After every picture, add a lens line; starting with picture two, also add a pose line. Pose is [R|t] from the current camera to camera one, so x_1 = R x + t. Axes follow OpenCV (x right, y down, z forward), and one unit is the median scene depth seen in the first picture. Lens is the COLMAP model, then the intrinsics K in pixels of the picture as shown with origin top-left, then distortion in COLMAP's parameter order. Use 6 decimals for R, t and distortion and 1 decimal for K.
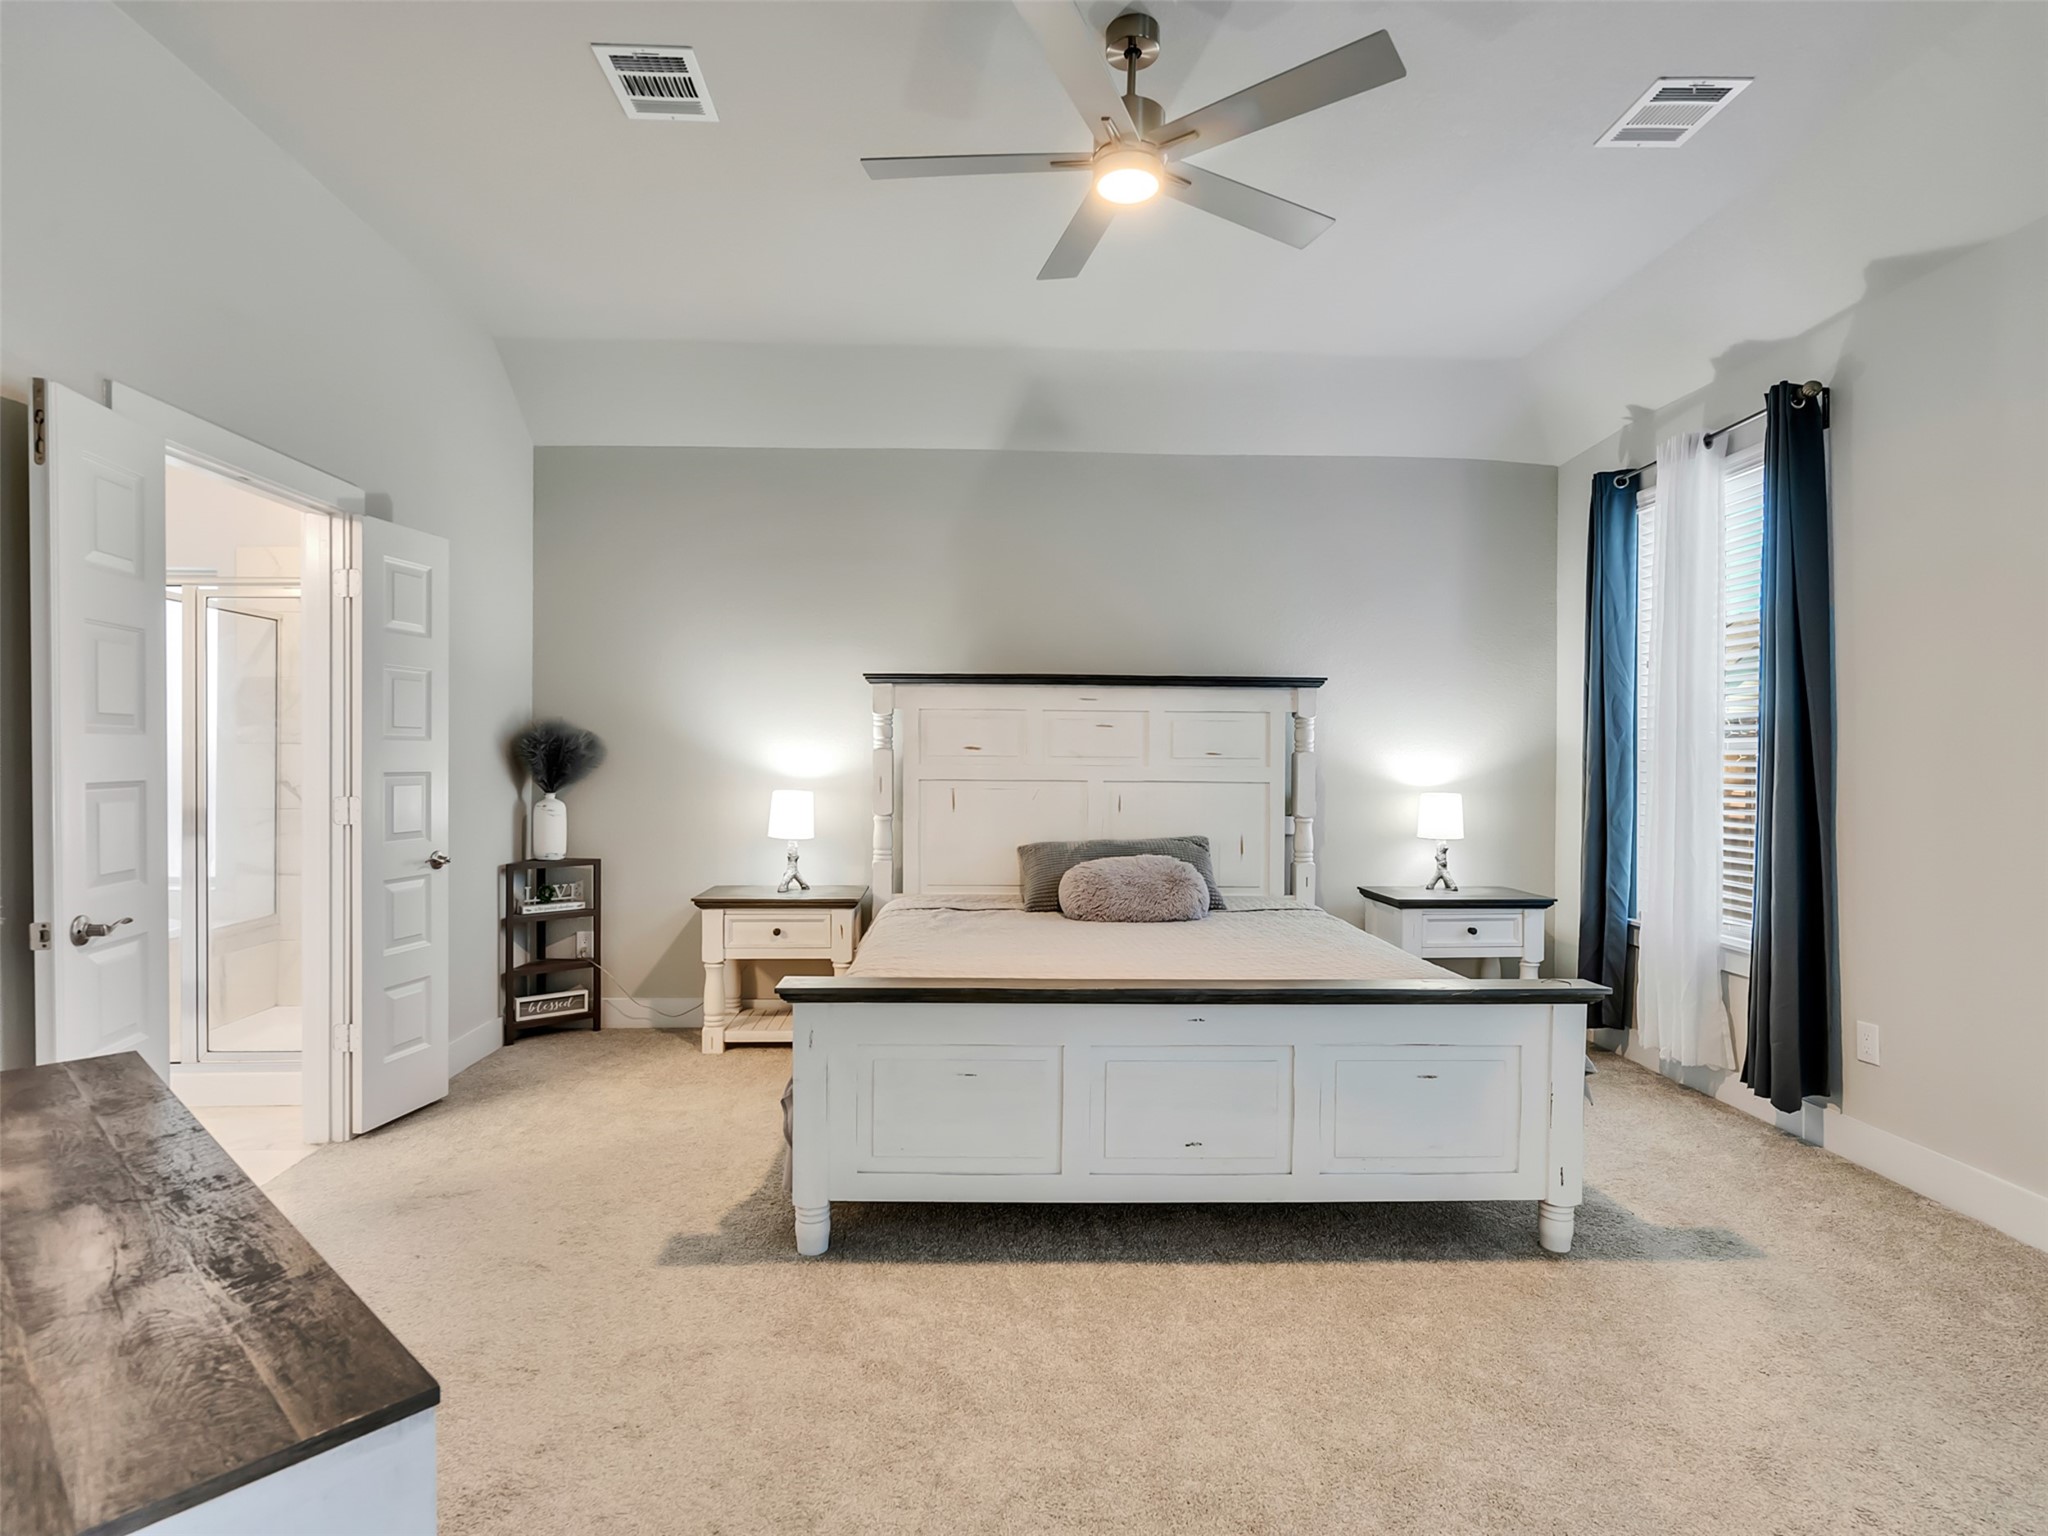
lens RADIAL K [[1046.8, 0, 1010.2], [0, 1046.8, 768.5], [0, 0, 1]] dist [-0.006570, 0.004189]
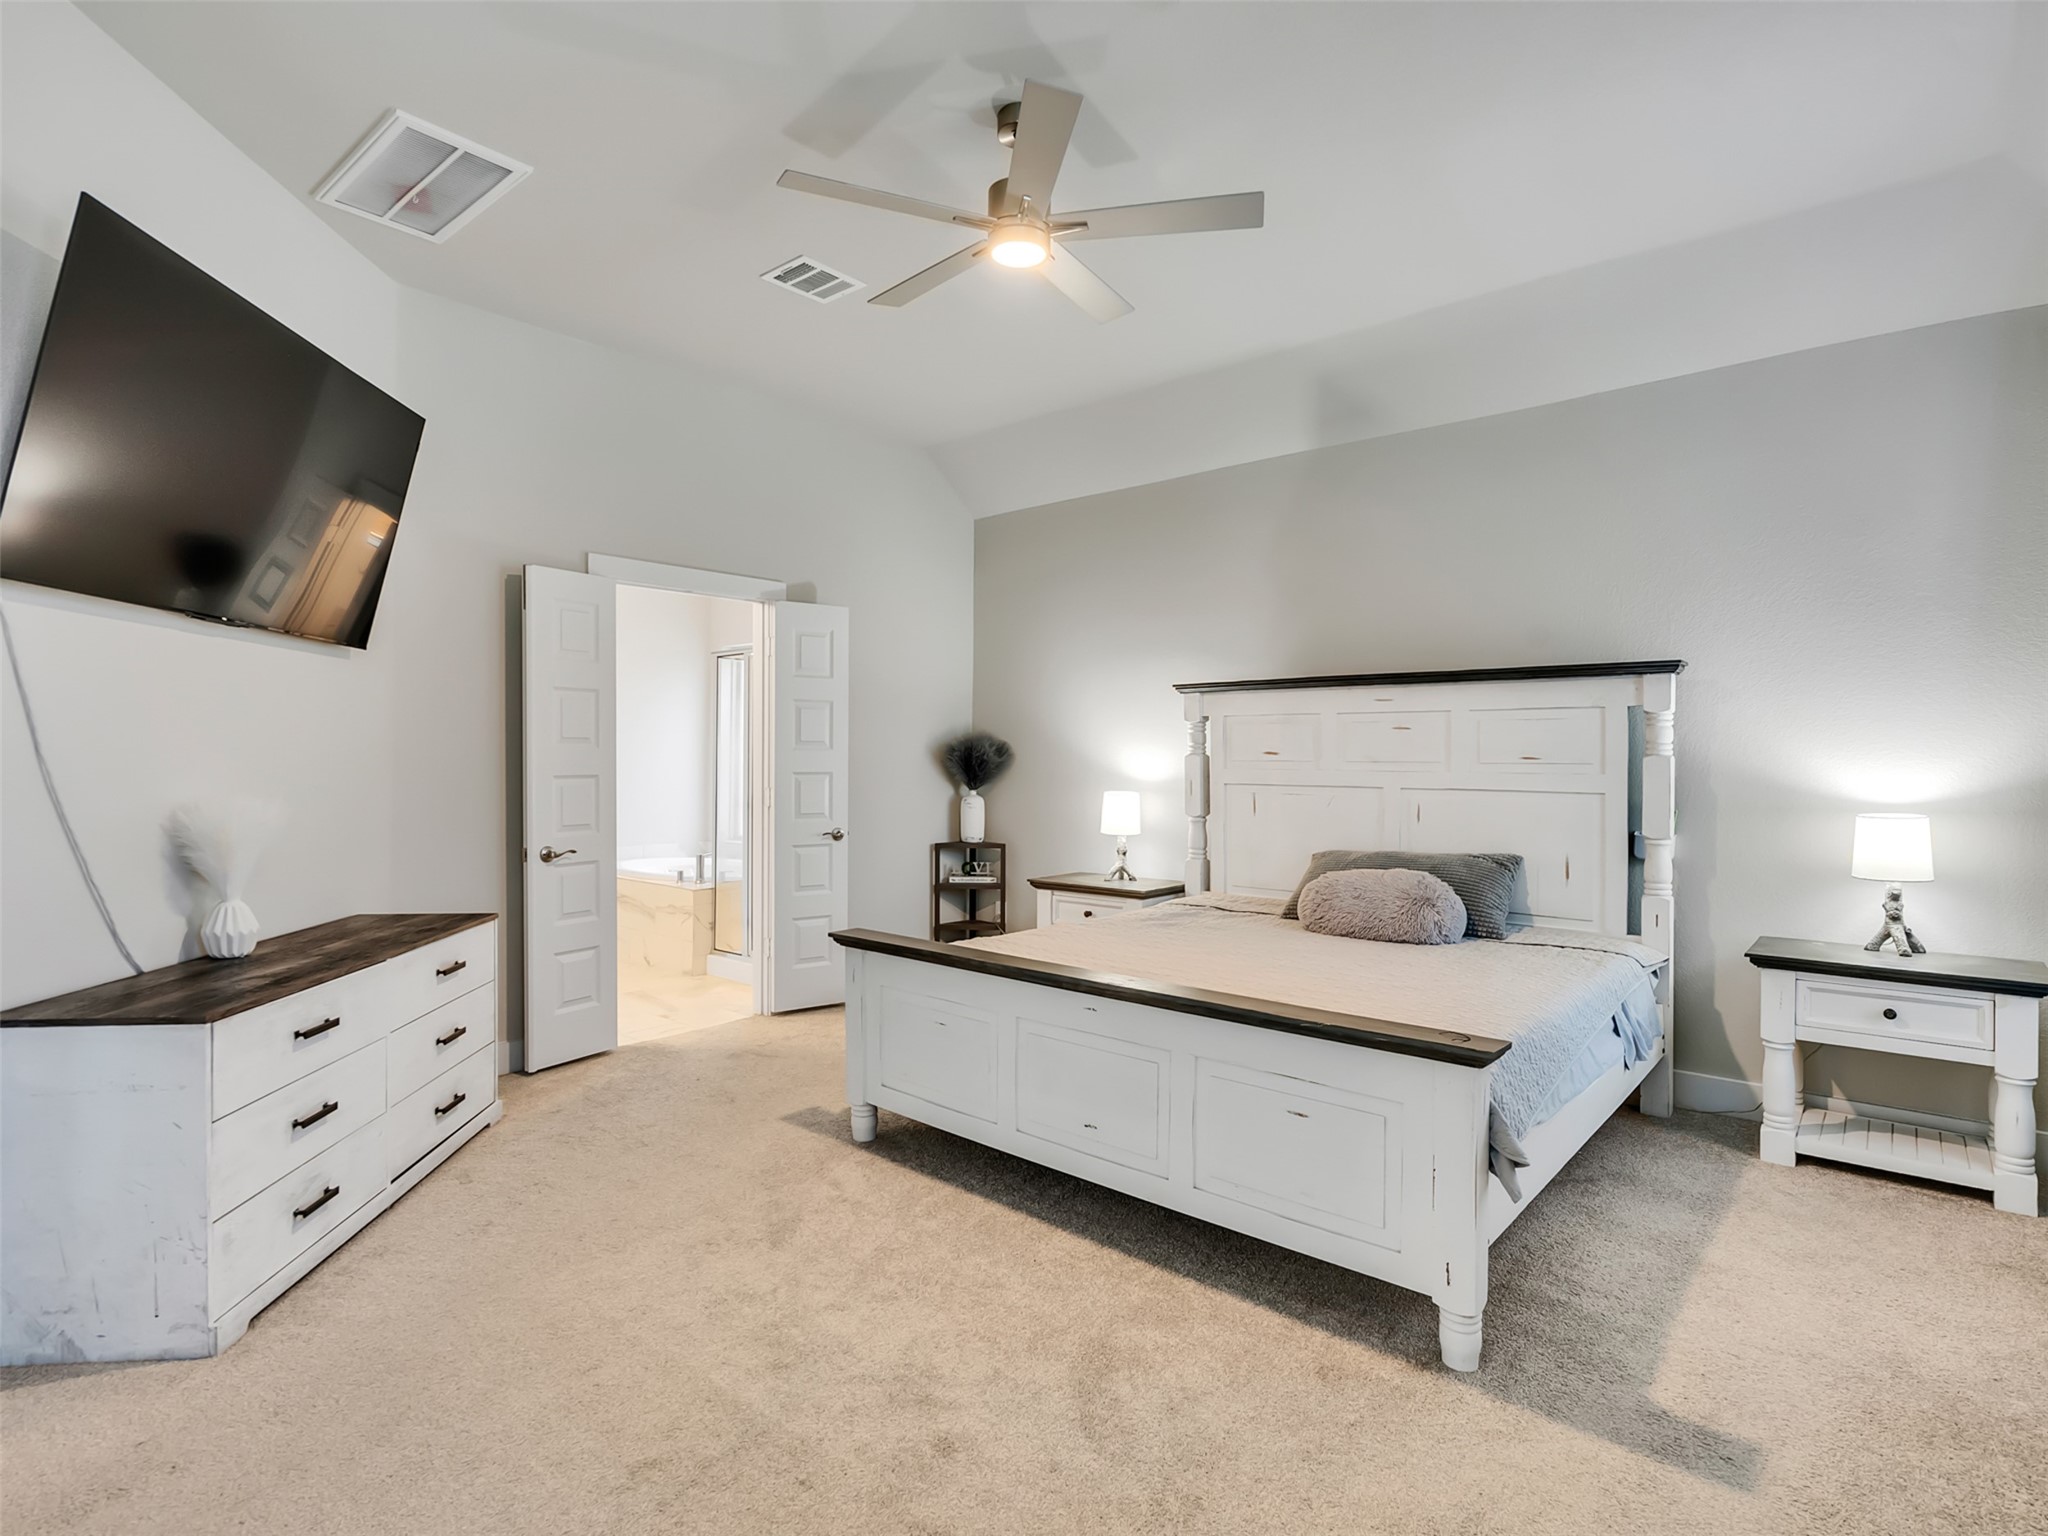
lens RADIAL K [[1046.8, 0, 1003.1], [0, 1046.8, 769.1], [0, 0, 1]] dist [-0.006570, 0.004189]
pose [[0.728817, 0.004601, -0.684693, 0.466835], [-0.007625, 0.999970, -0.001397, -0.000757], [0.684666, 0.006239, 0.728830, 0.091194]]
